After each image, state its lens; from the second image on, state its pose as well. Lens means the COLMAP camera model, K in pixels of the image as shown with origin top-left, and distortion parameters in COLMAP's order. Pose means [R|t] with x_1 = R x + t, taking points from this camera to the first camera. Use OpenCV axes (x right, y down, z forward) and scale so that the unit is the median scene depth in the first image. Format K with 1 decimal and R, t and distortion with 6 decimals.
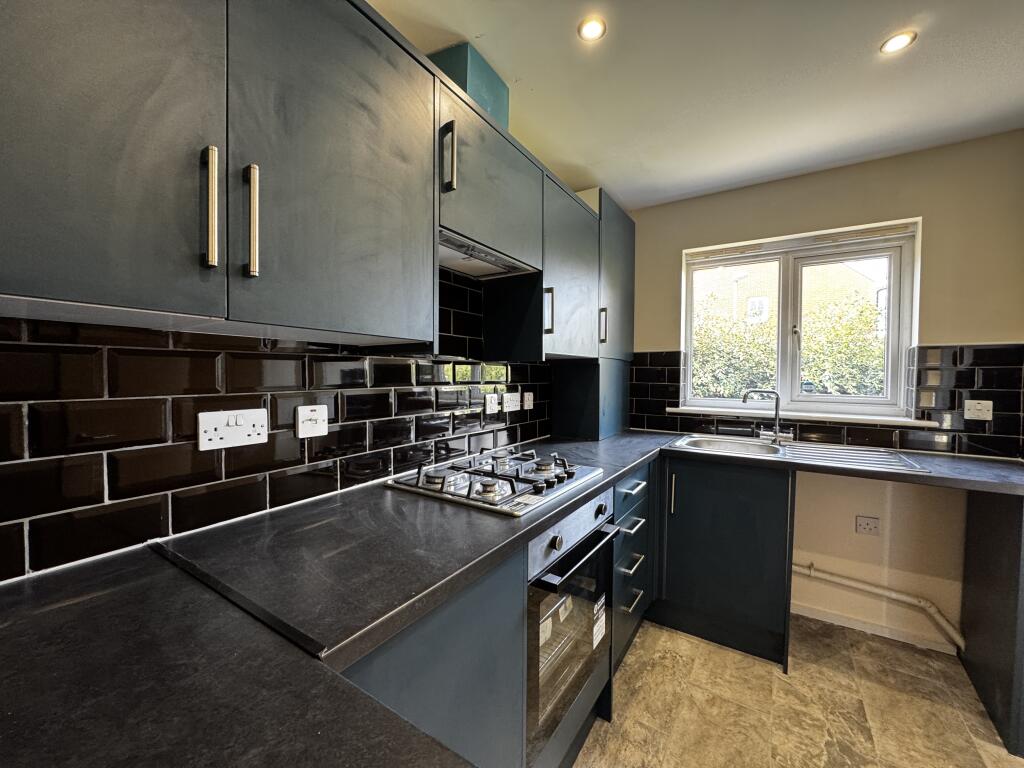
lens RADIAL K [[411.0, 0, 514.3], [0, 411.0, 383.7], [0, 0, 1]] dist [0.000293, 0.000038]
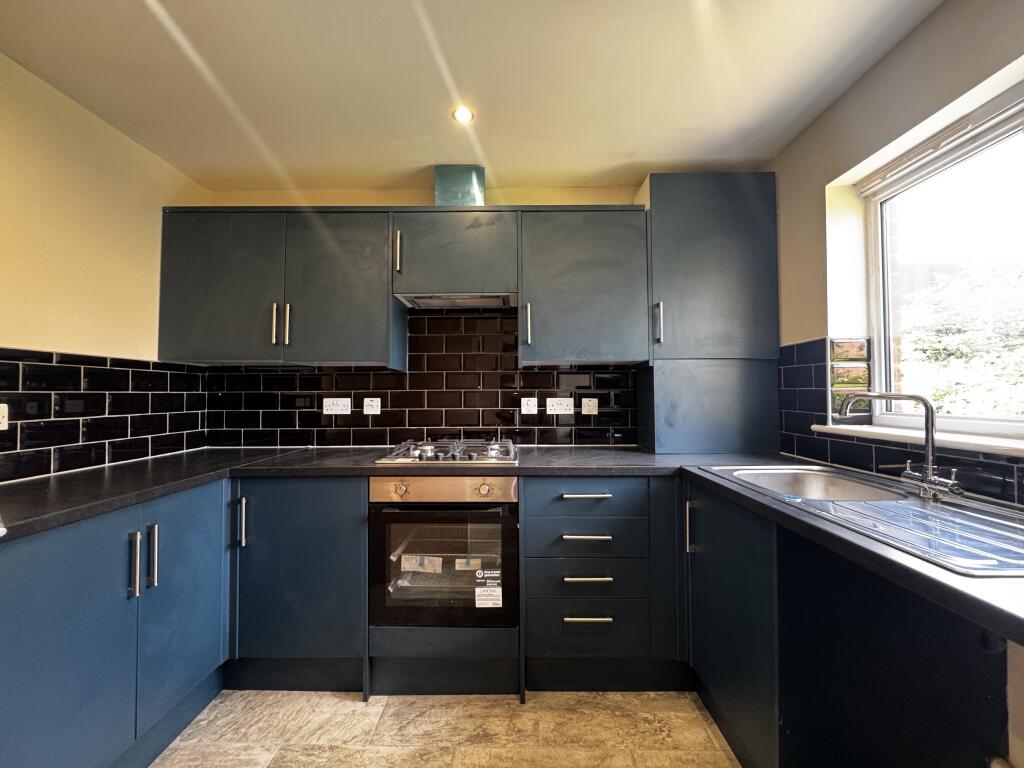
lens RADIAL K [[411.0, 0, 514.8], [0, 411.0, 385.4], [0, 0, 1]] dist [0.000293, 0.000038]
pose [[0.532600, -0.033732, -0.845694, 1.104879], [-0.014445, 0.998698, -0.048932, 0.056051], [0.846244, 0.038277, 0.531419, 0.378901]]
